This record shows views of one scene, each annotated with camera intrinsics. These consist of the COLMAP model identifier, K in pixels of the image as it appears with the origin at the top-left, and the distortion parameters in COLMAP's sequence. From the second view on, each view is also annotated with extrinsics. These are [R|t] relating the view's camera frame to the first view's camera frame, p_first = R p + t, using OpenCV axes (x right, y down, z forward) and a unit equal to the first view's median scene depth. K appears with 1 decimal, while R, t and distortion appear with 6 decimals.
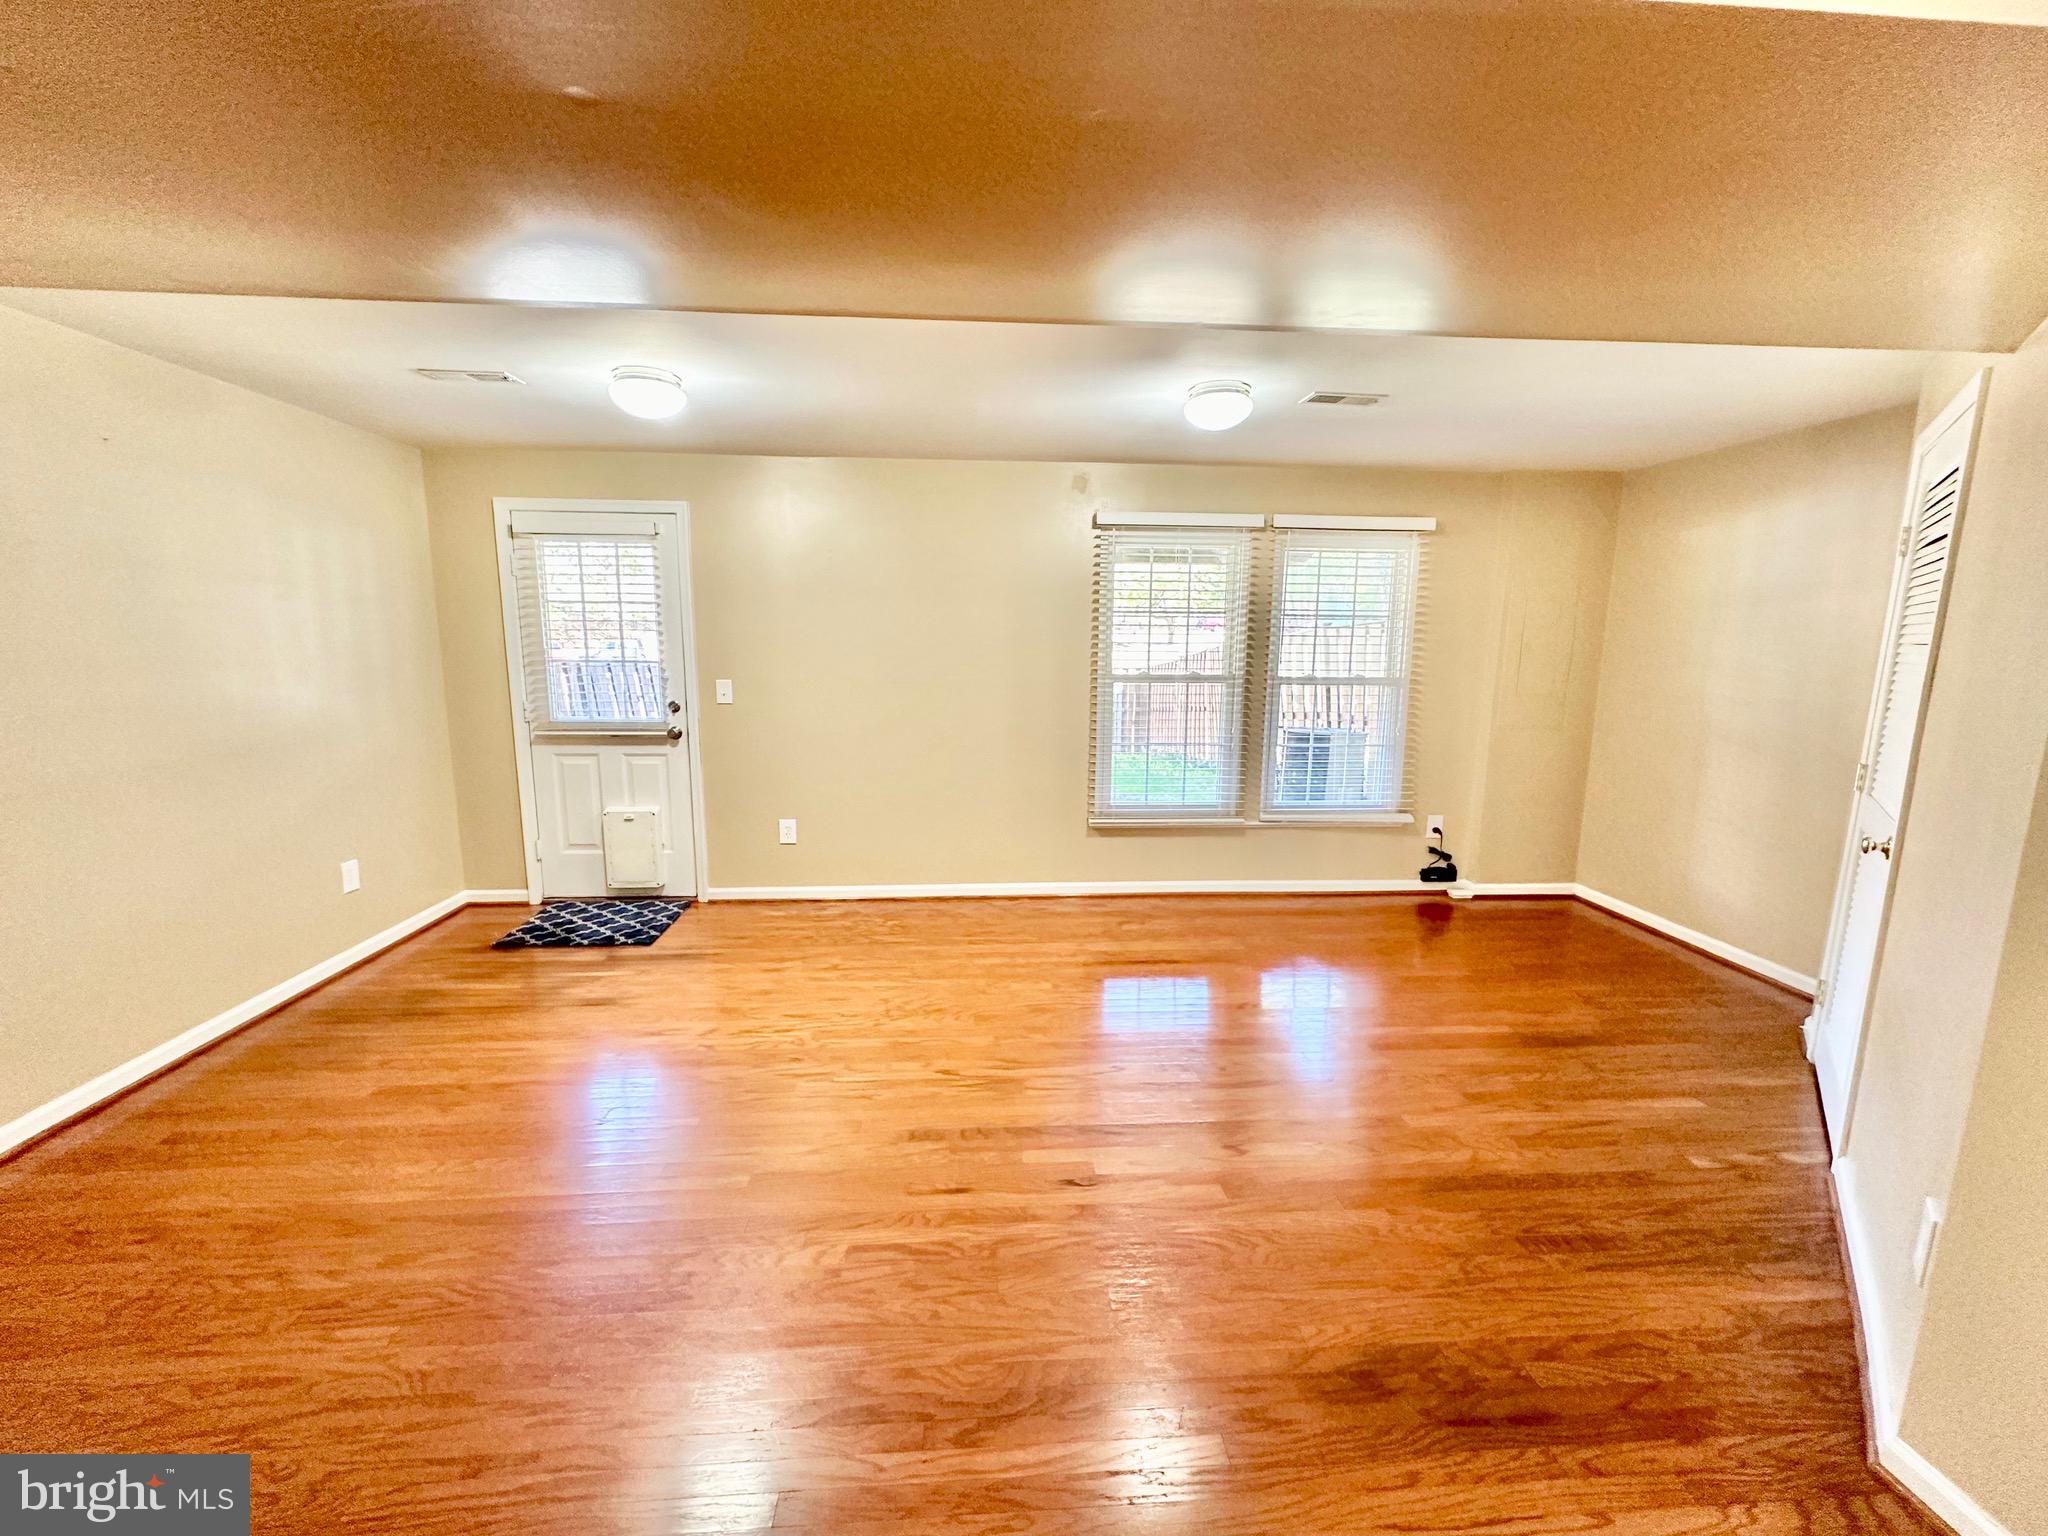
lens RADIAL K [[812.2, 0, 1023.0], [0, 812.2, 768.0], [0, 0, 1]] dist [-0.013798, 0.002579]
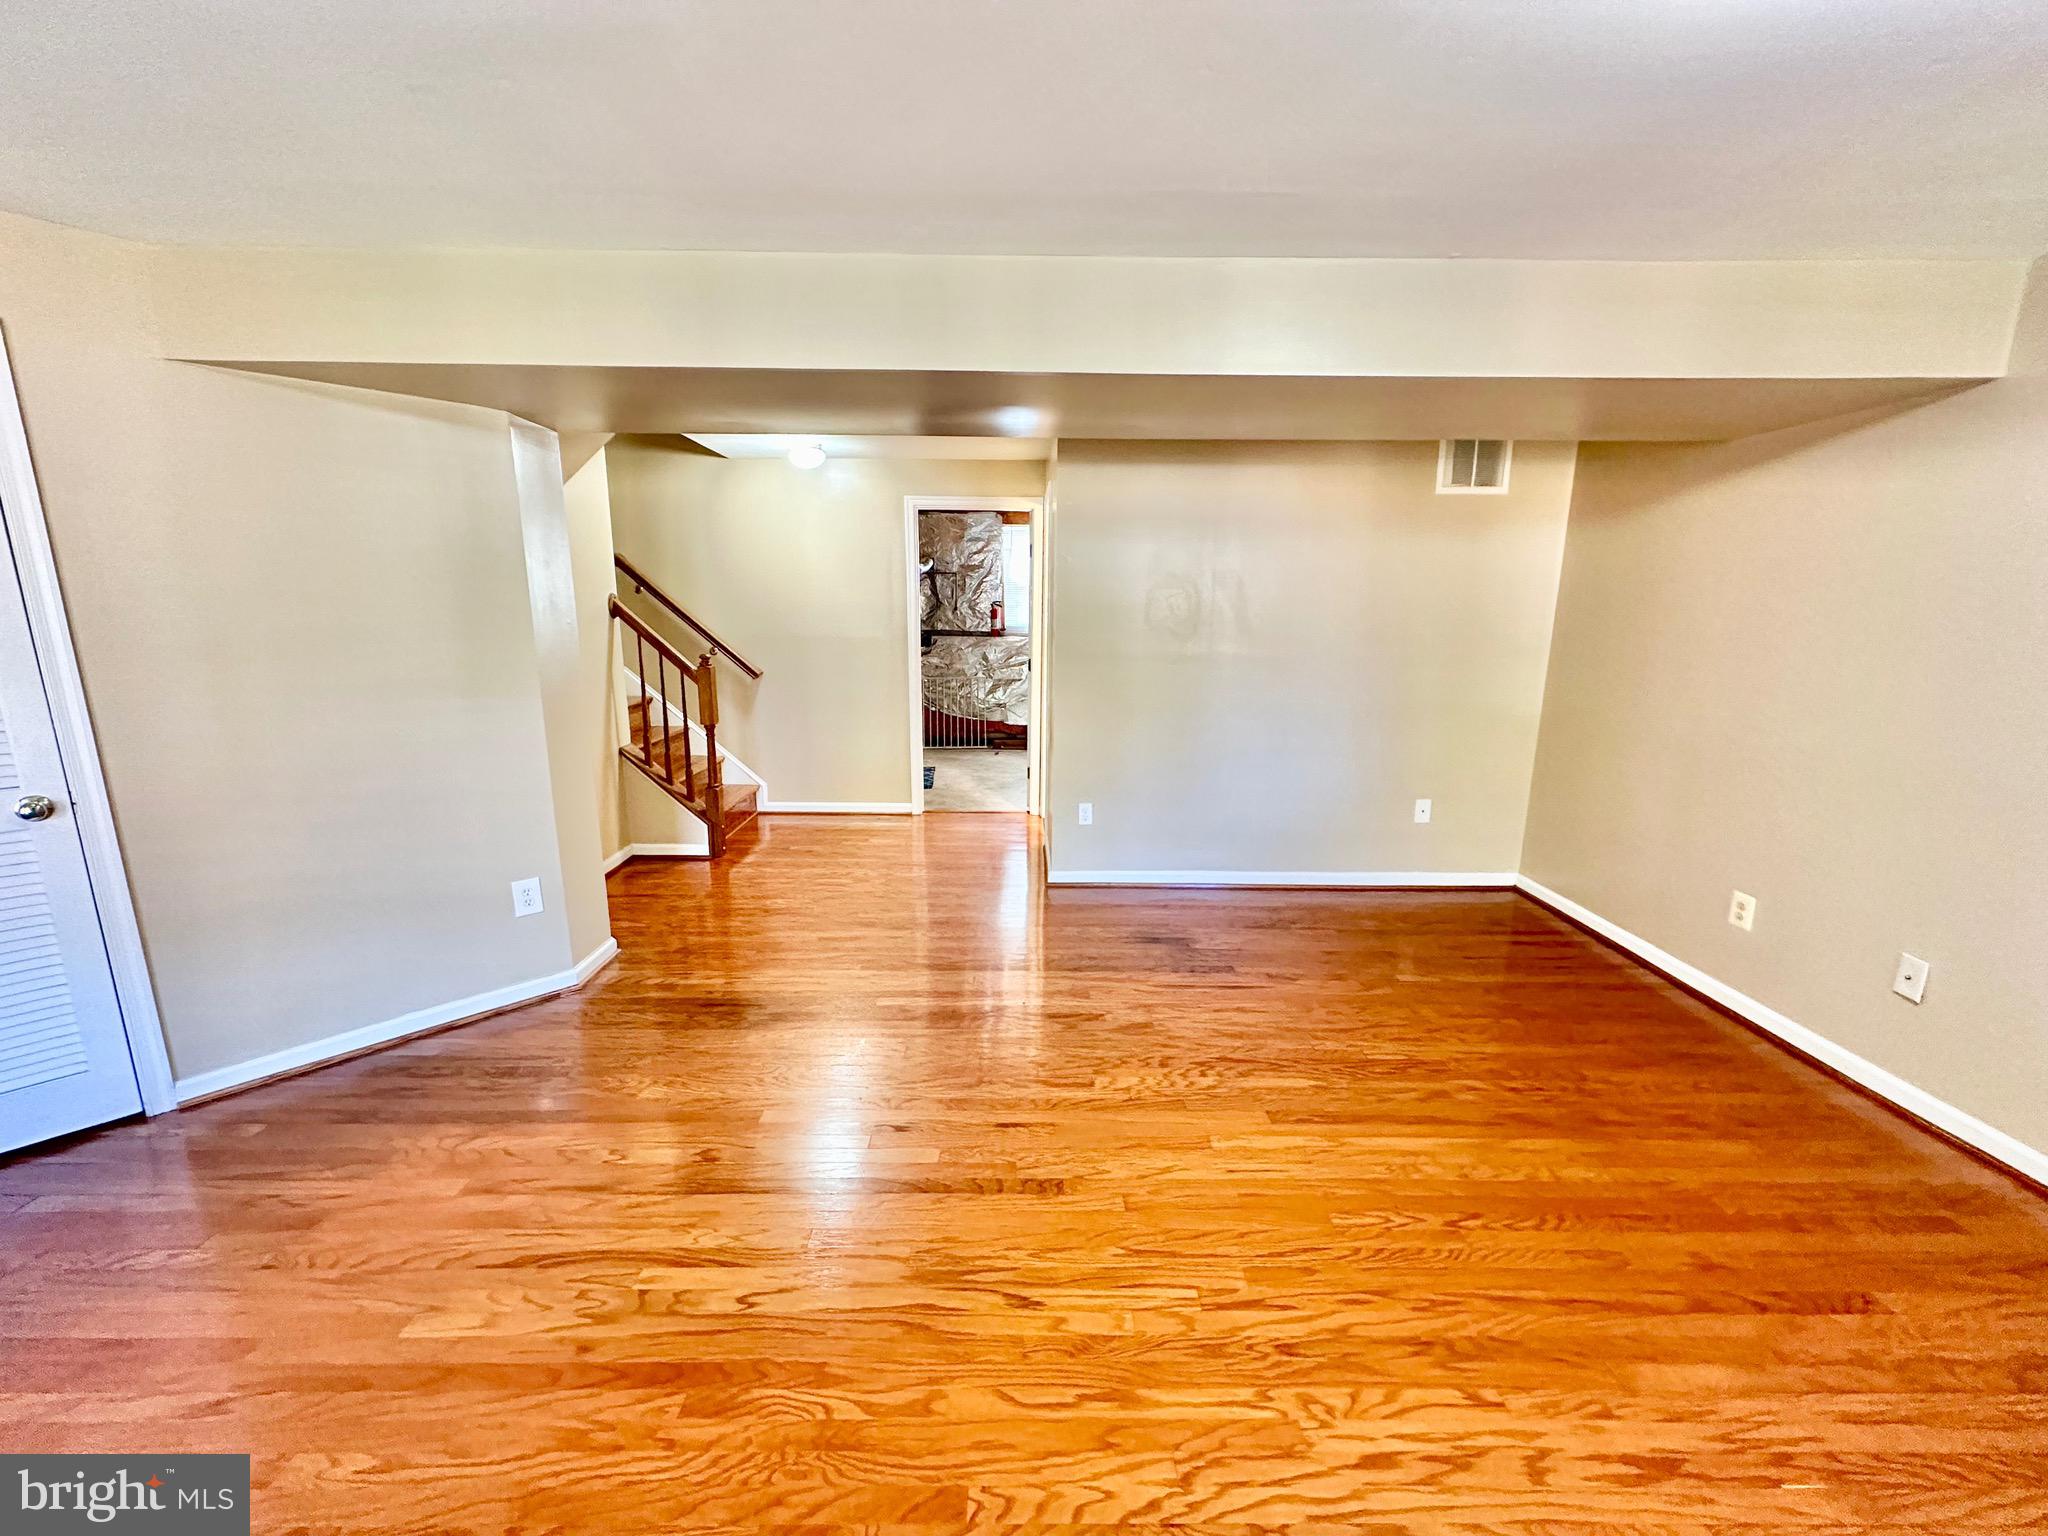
lens RADIAL K [[812.2, 0, 1022.8], [0, 812.2, 766.9], [0, 0, 1]] dist [-0.013798, 0.002579]
pose [[-0.997942, -0.029193, 0.057084, -0.135446], [-0.006805, 0.933529, 0.358438, -0.274946], [-0.063753, 0.357312, -0.931807, 1.668124]]
